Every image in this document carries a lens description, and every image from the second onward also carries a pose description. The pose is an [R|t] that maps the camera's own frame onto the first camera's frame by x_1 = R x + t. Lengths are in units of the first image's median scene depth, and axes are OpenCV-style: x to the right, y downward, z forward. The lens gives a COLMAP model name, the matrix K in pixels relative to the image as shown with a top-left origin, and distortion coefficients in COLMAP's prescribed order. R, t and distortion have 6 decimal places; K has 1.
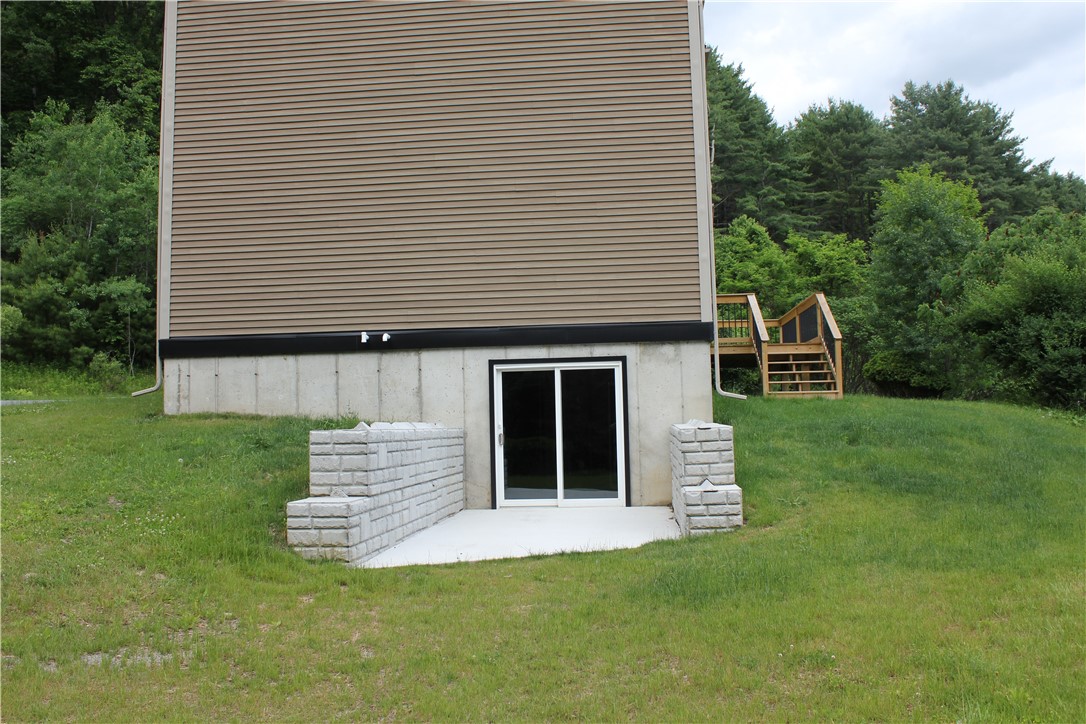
lens RADIAL K [[969.6, 0, 543.0], [0, 969.6, 362.0], [0, 0, 1]] dist [-0.006767, -0.003442]
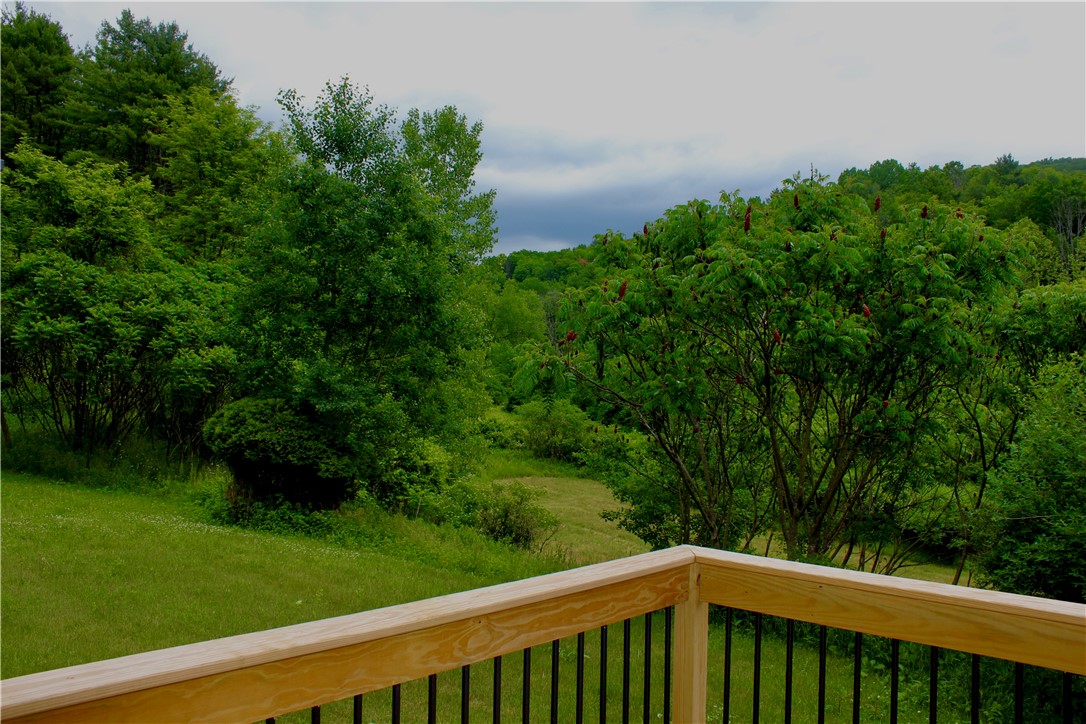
lens RADIAL K [[912.1, 0, 542.9], [0, 912.1, 350.2], [0, 0, 1]] dist [-0.159457, 0.124284]
pose [[0.627601, 0.056634, 0.776472, 0.028378], [-0.082334, 0.996586, -0.006140, -0.017121], [-0.774169, -0.060077, 0.630121, 0.215147]]
